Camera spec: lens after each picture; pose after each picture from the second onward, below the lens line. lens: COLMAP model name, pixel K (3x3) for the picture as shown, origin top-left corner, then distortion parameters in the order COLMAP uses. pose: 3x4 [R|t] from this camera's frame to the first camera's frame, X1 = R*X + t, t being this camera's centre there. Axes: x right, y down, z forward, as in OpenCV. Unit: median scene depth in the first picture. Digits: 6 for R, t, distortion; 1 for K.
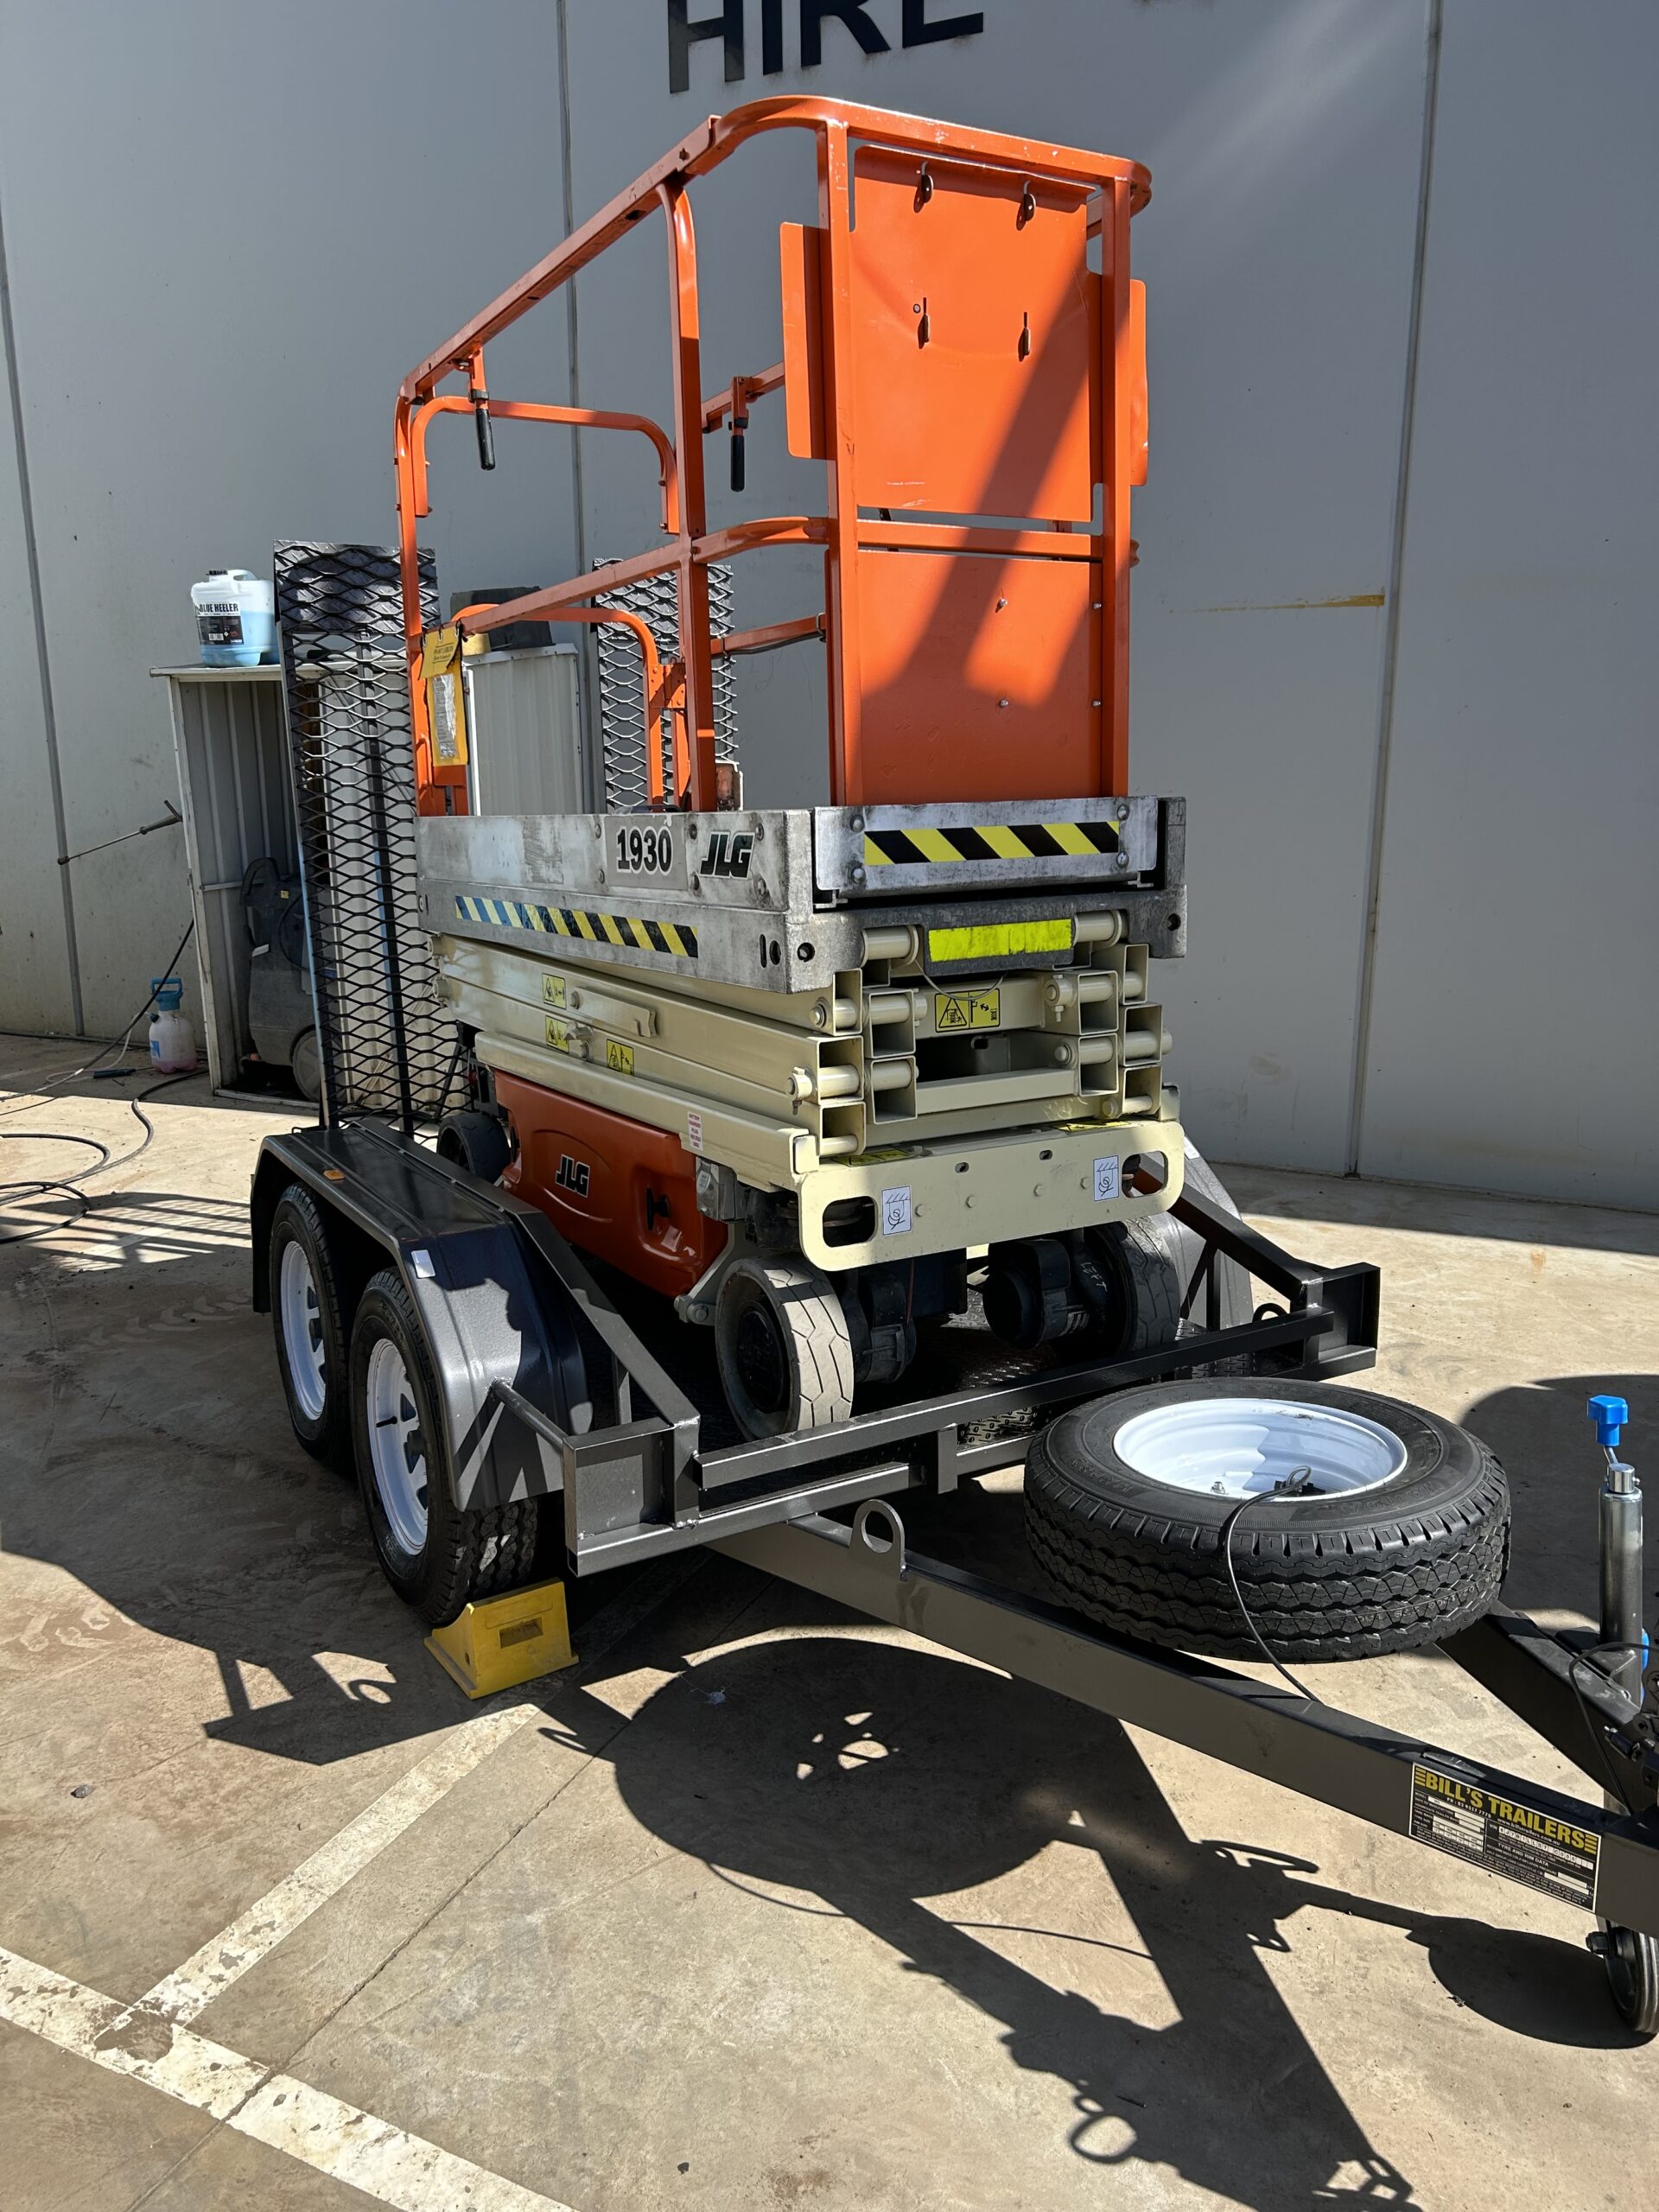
lens RADIAL K [[1669.2, 0, 826.1], [0, 1669.2, 1101.5], [0, 0, 1]] dist [0.043170, -0.047937]
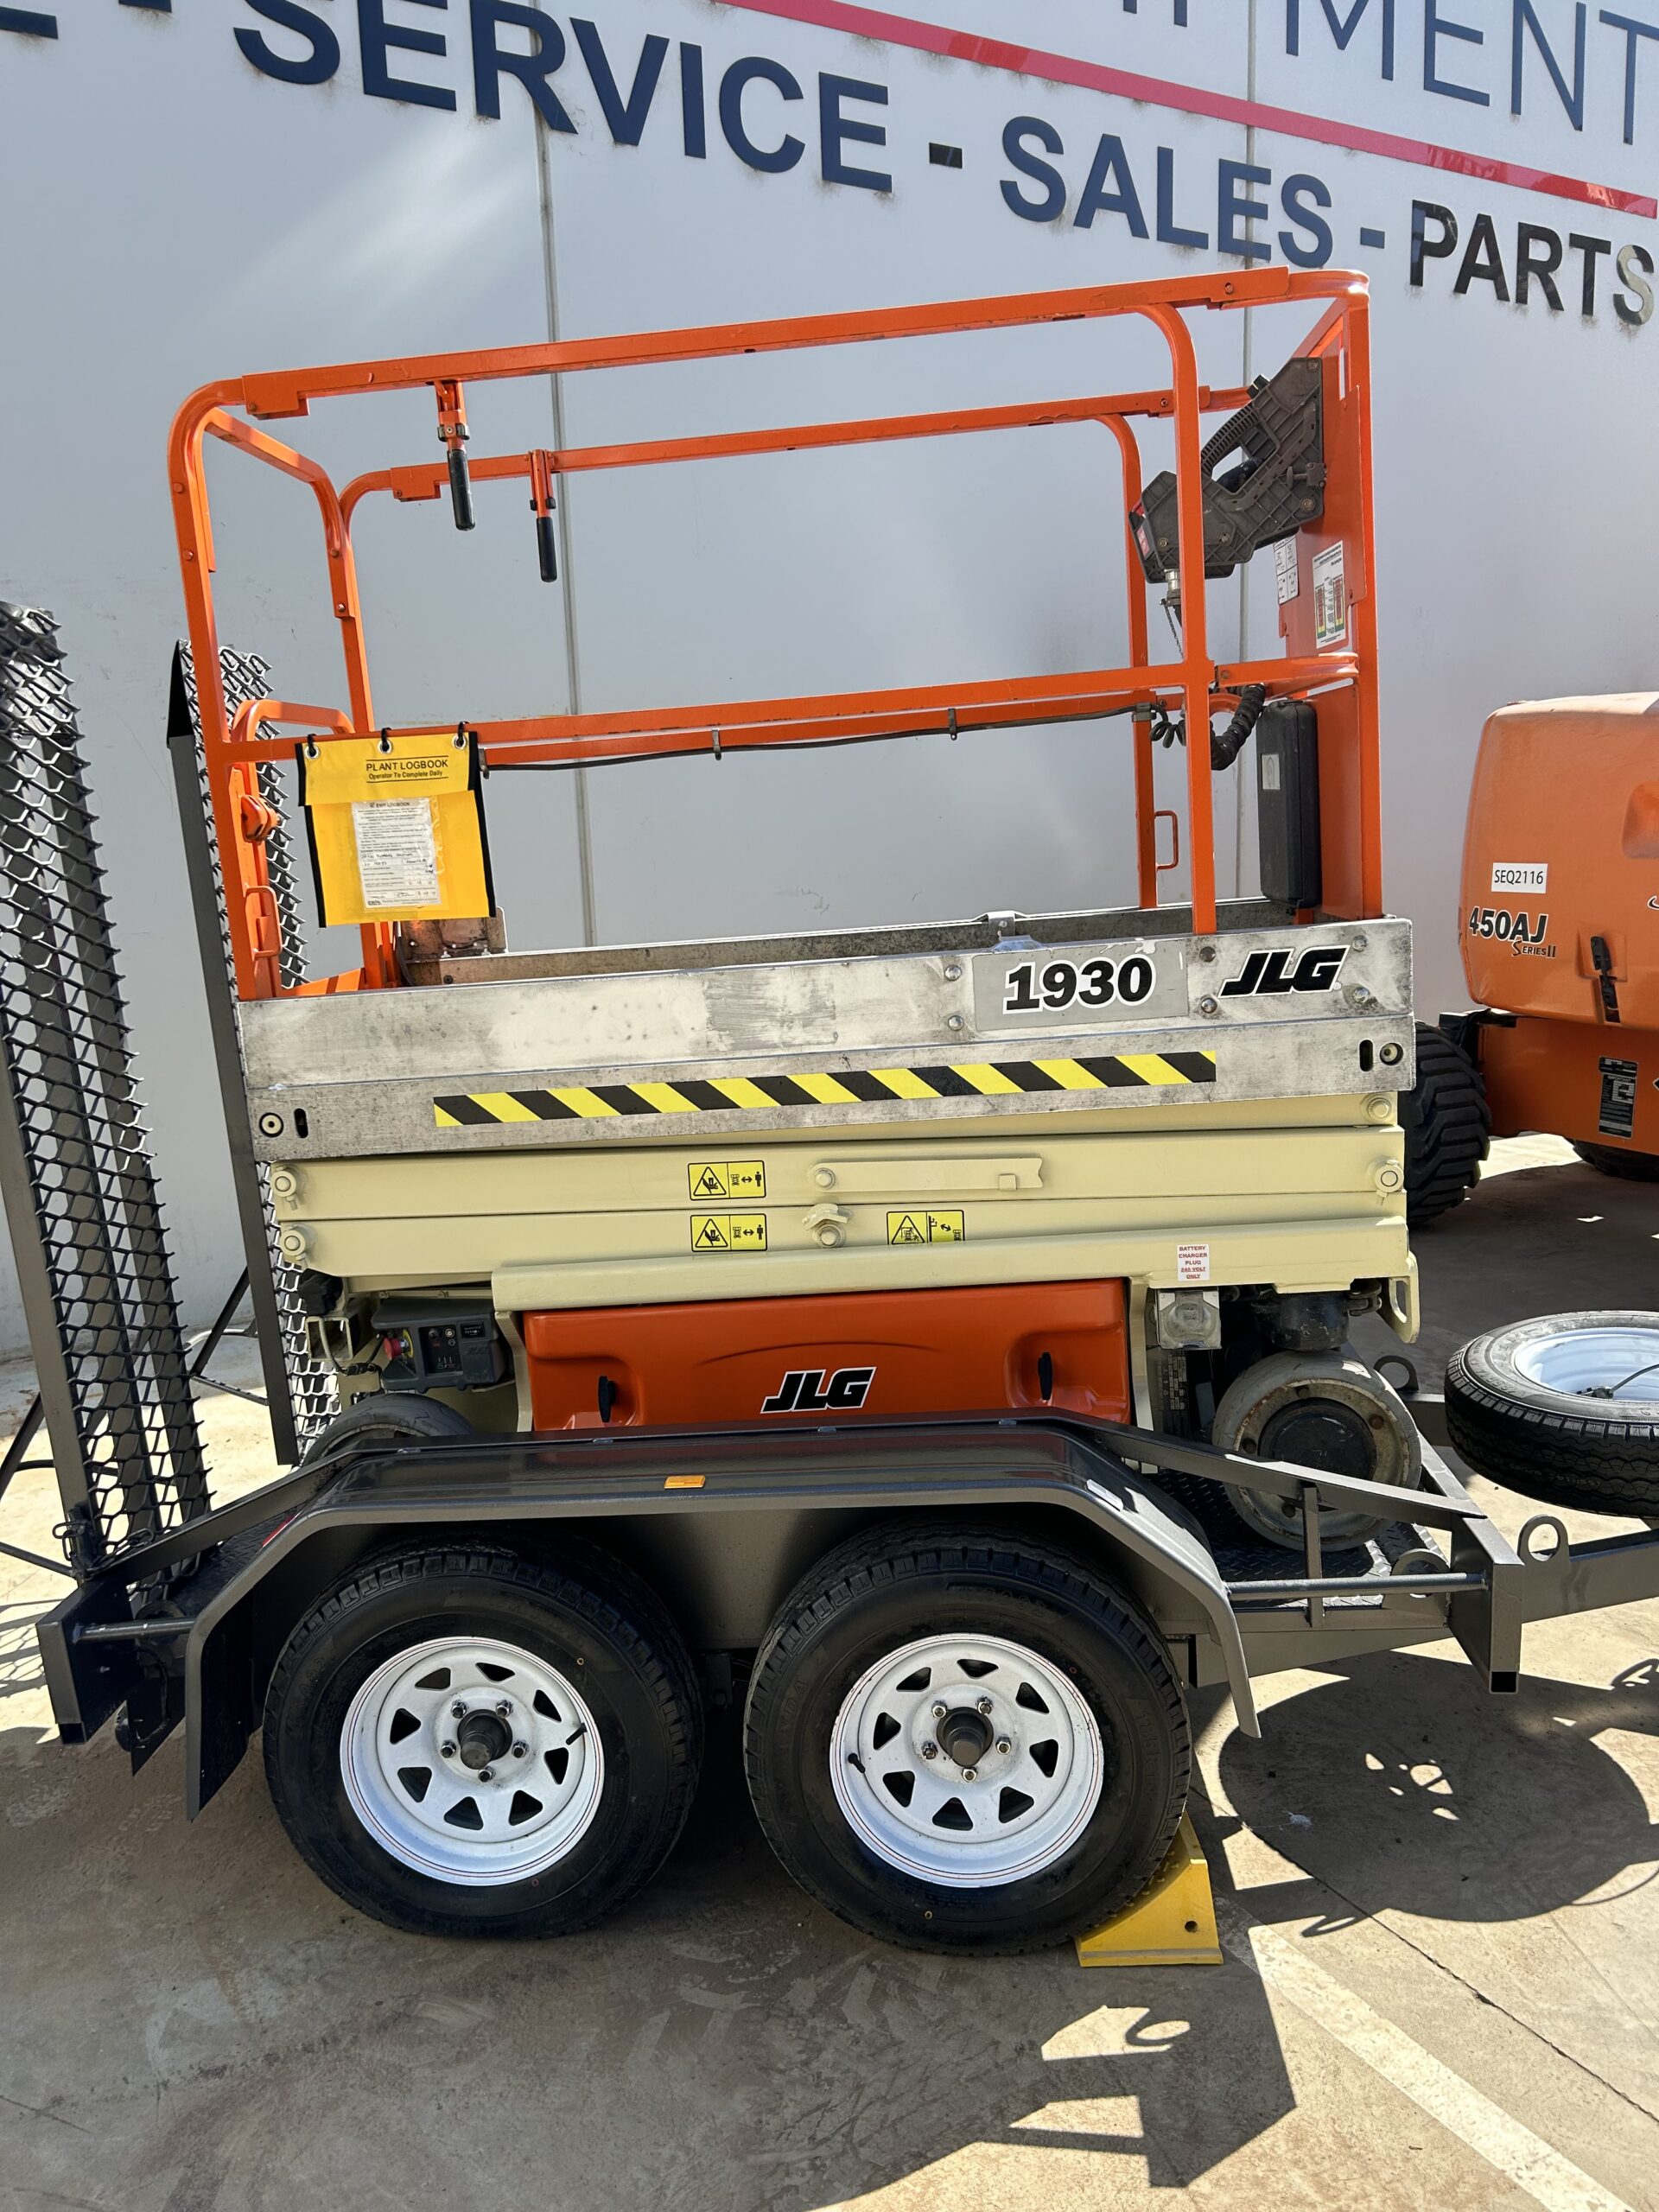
lens RADIAL K [[1634.4, 0, 831.7], [0, 1634.4, 1099.2], [0, 0, 1]] dist [0.072987, -0.081699]
pose [[0.556716, -0.157713, 0.815595, -1.017449], [0.207495, 0.977092, 0.047308, -0.172939], [-0.804372, 0.142894, 0.576687, 0.647114]]
